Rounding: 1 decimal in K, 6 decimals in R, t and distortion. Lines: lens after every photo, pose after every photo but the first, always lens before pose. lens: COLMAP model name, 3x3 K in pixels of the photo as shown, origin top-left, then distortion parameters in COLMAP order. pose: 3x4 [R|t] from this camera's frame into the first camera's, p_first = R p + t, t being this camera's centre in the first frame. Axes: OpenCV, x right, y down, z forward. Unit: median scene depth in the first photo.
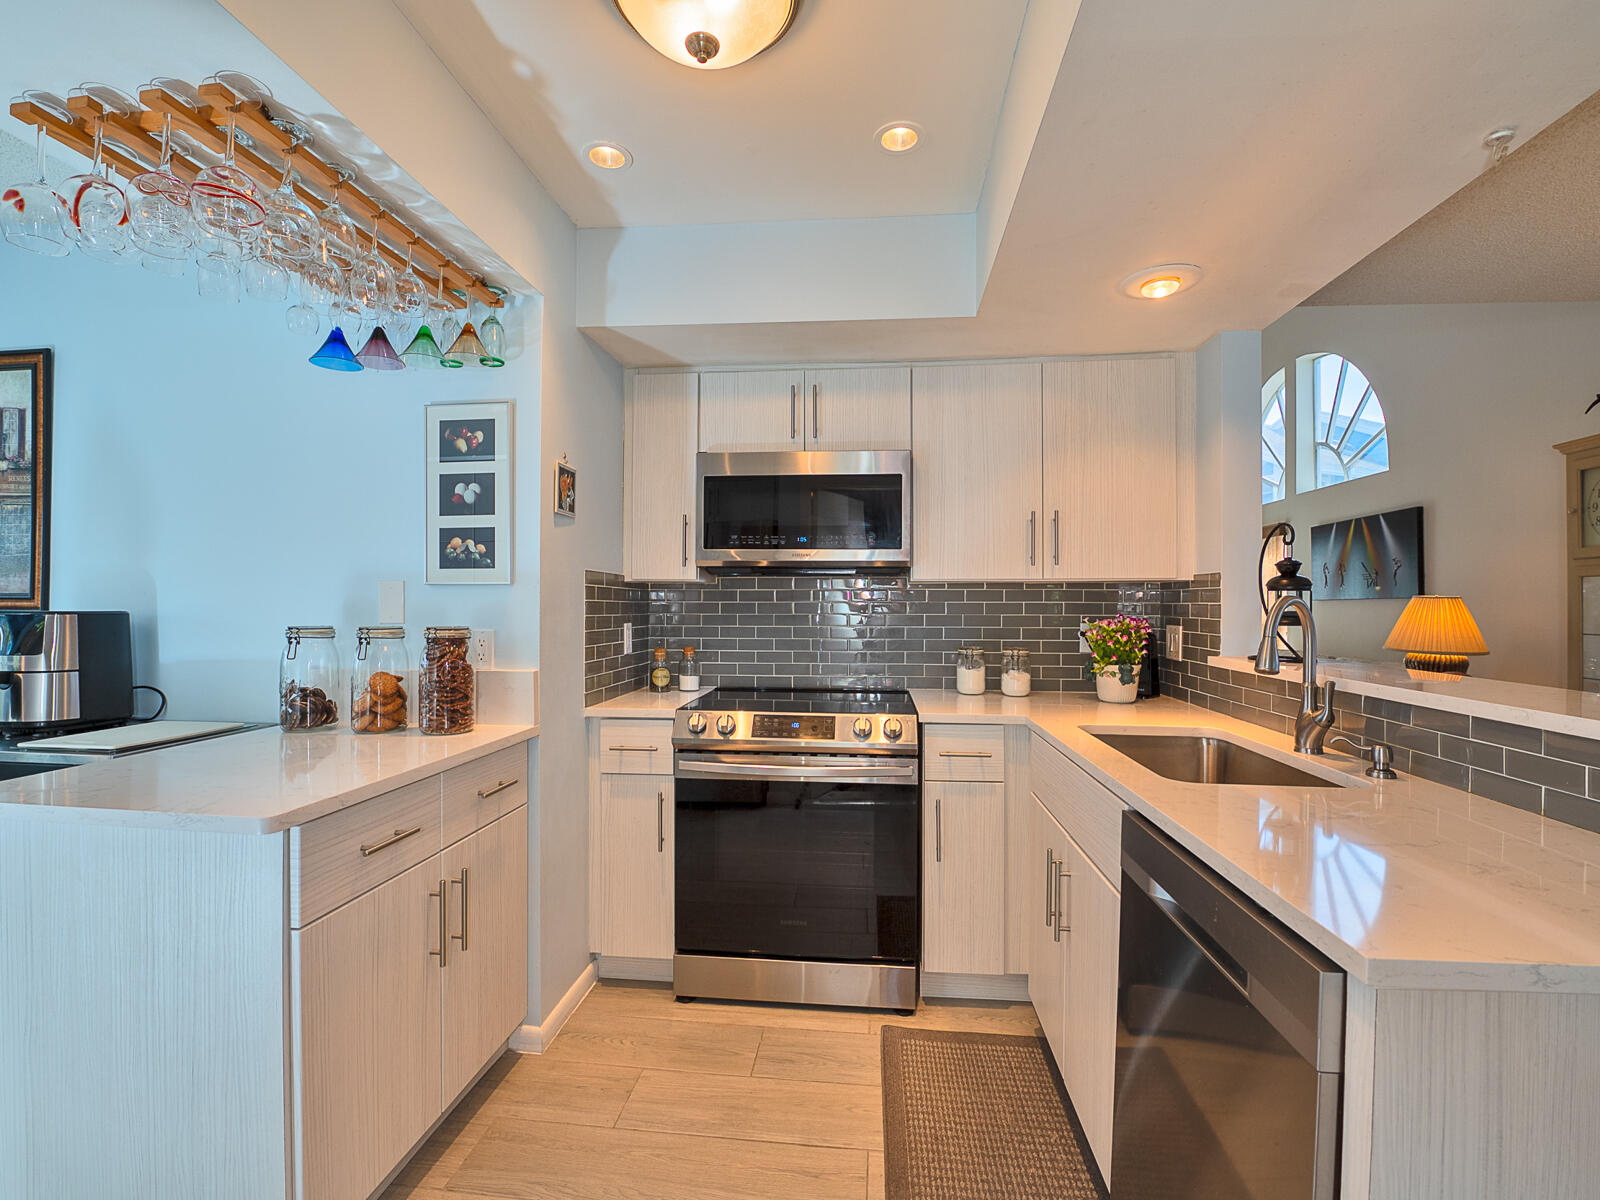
lens RADIAL K [[721.6, 0, 801.6], [0, 721.6, 593.1], [0, 0, 1]] dist [-0.020797, 0.000860]
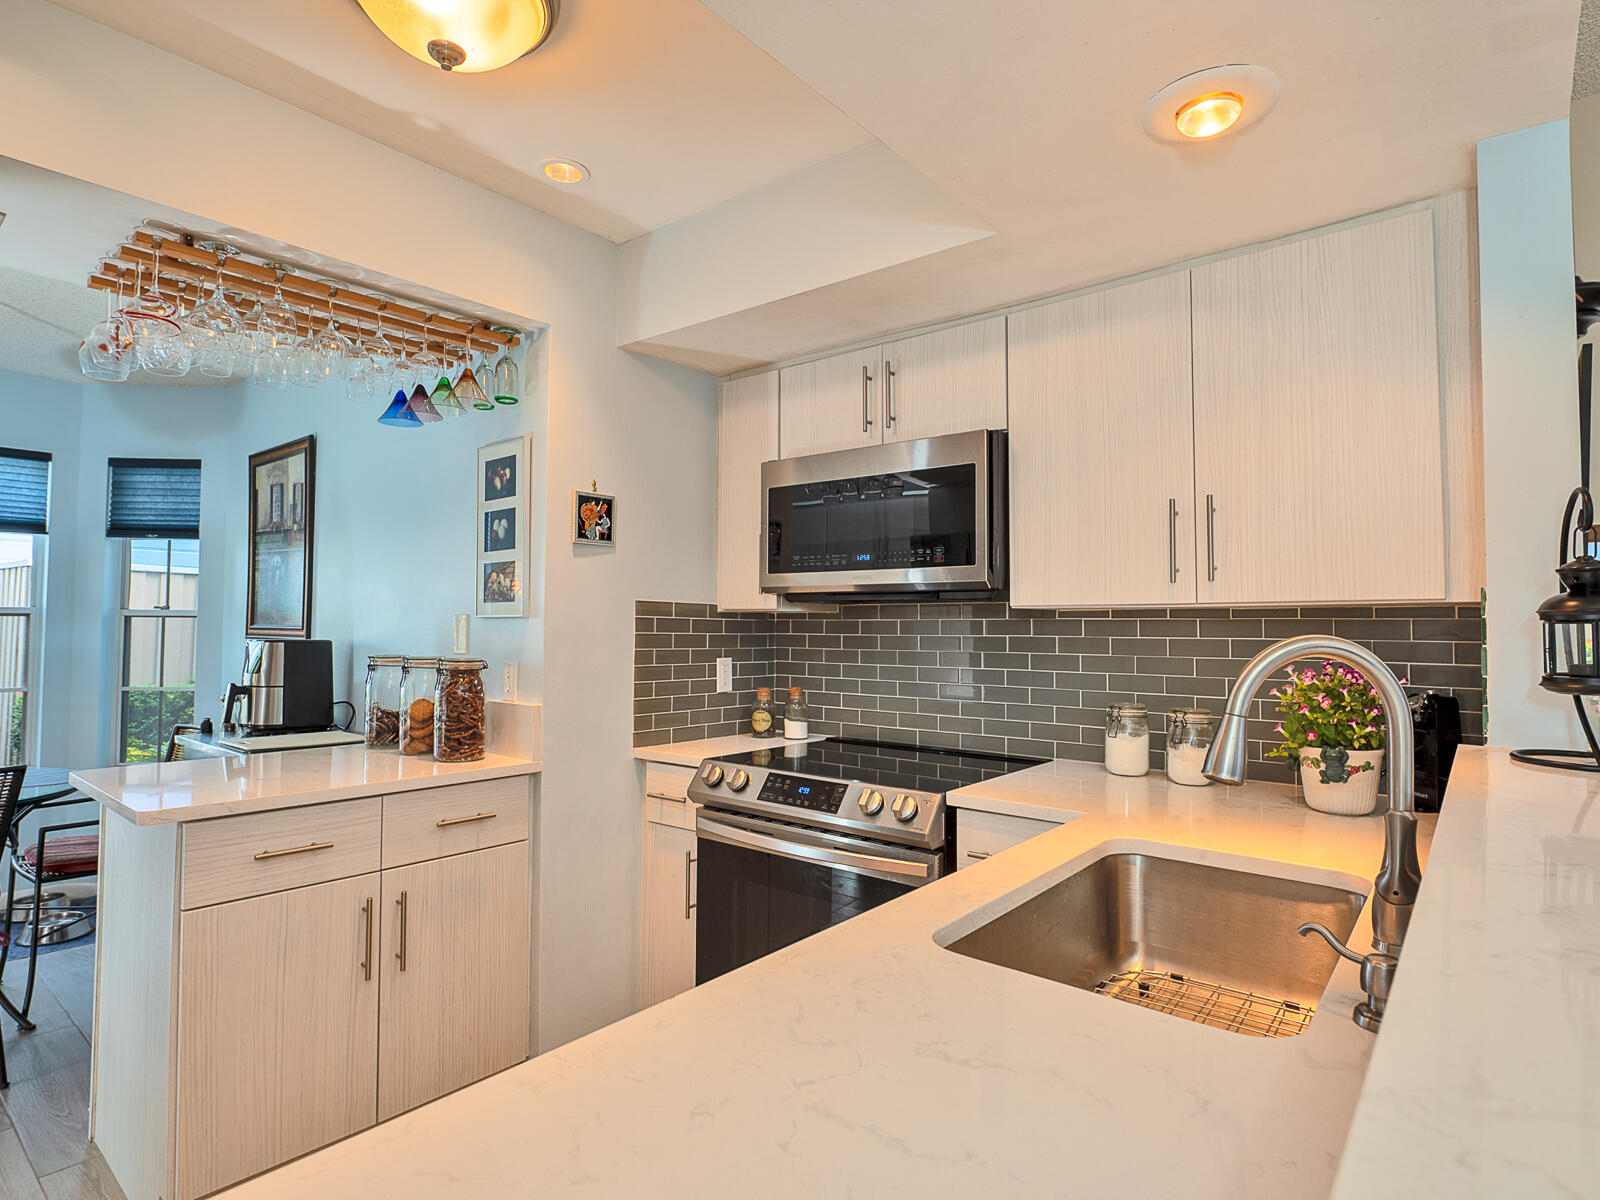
lens RADIAL K [[841.4, 0, 783.1], [0, 841.4, 591.2], [0, 0, 1]] dist [-0.007594, -0.004862]
pose [[0.834242, -0.021529, -0.550979, 0.478074], [0.003644, 0.999431, -0.033535, -0.006866], [0.551387, 0.025968, 0.833845, 0.193912]]
